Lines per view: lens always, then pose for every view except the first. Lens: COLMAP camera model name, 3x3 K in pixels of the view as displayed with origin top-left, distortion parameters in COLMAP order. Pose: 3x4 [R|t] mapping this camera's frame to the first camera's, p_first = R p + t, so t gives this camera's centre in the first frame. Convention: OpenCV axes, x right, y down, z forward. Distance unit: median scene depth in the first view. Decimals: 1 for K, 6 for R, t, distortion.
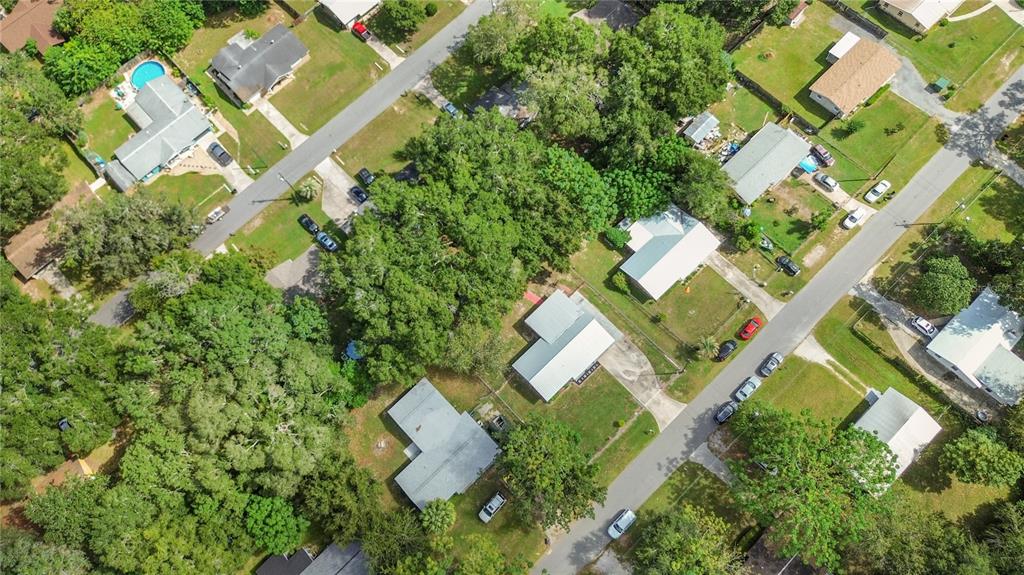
lens RADIAL K [[729.7, 0, 512.0], [0, 729.7, 287.5], [0, 0, 1]] dist [0.064671, -0.062588]
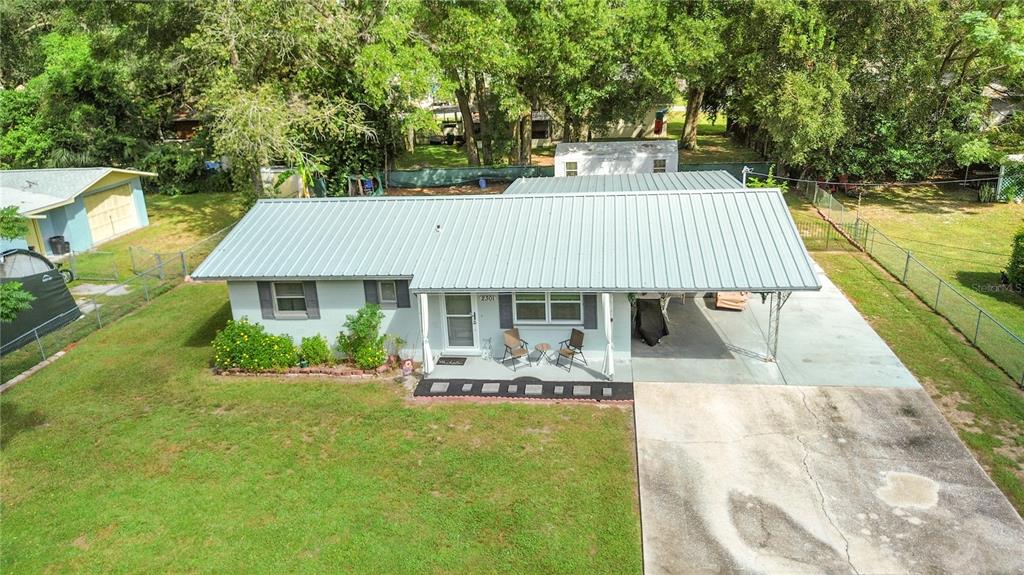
lens RADIAL K [[729.7, 0, 512.0], [0, 729.7, 287.5], [0, 0, 1]] dist [0.064671, -0.062588]
pose [[0.633636, 0.306571, -0.710295, 0.194040], [-0.730883, 0.538191, -0.419713, 0.164305], [0.253603, 0.785089, 0.565086, 0.882893]]
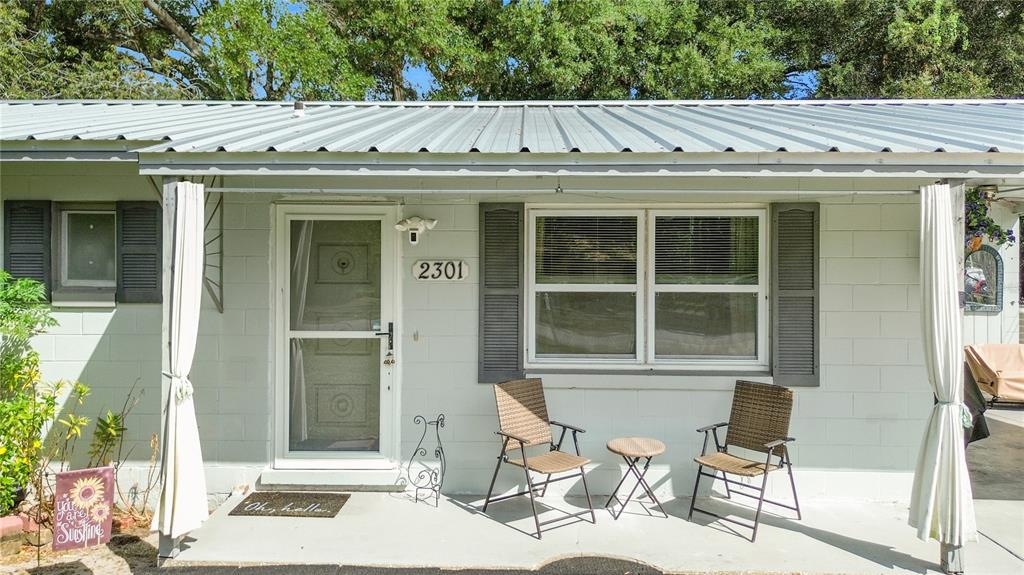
lens RADIAL K [[769.9, 0, 510.5], [0, 769.9, 248.6], [0, 0, 1]] dist [0.037779, -0.003278]
pose [[0.710494, 0.090758, -0.697826, 0.120482], [-0.682442, 0.330781, -0.651810, 0.133161], [0.171671, 0.939333, 0.296954, 0.953436]]
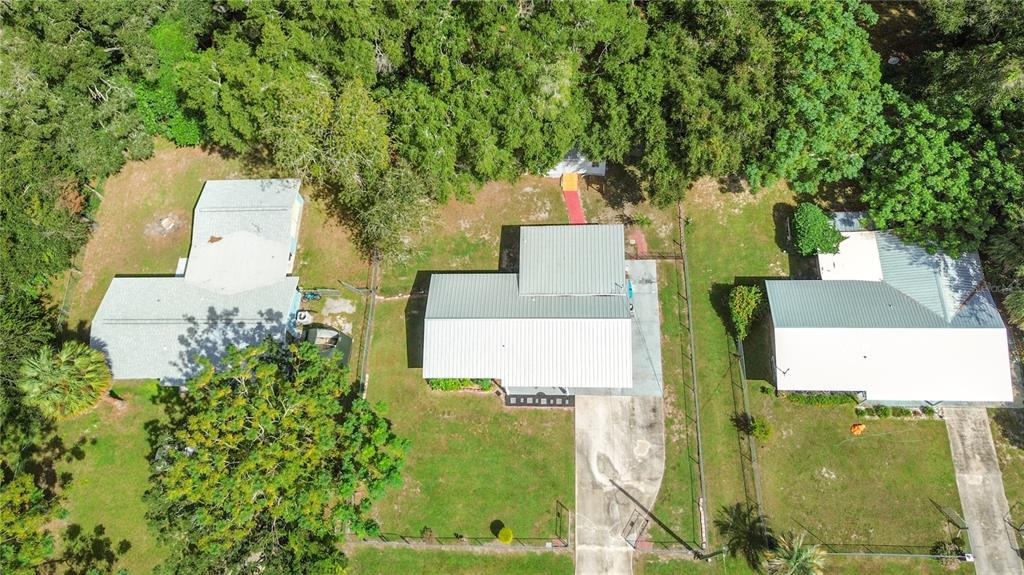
lens RADIAL K [[729.7, 0, 512.0], [0, 729.7, 287.5], [0, 0, 1]] dist [0.064671, -0.062588]
pose [[0.705996, 0.662101, -0.251382, 0.155211], [-0.658077, 0.744476, 0.112649, 0.025748], [0.261733, 0.085899, 0.961310, 0.546152]]
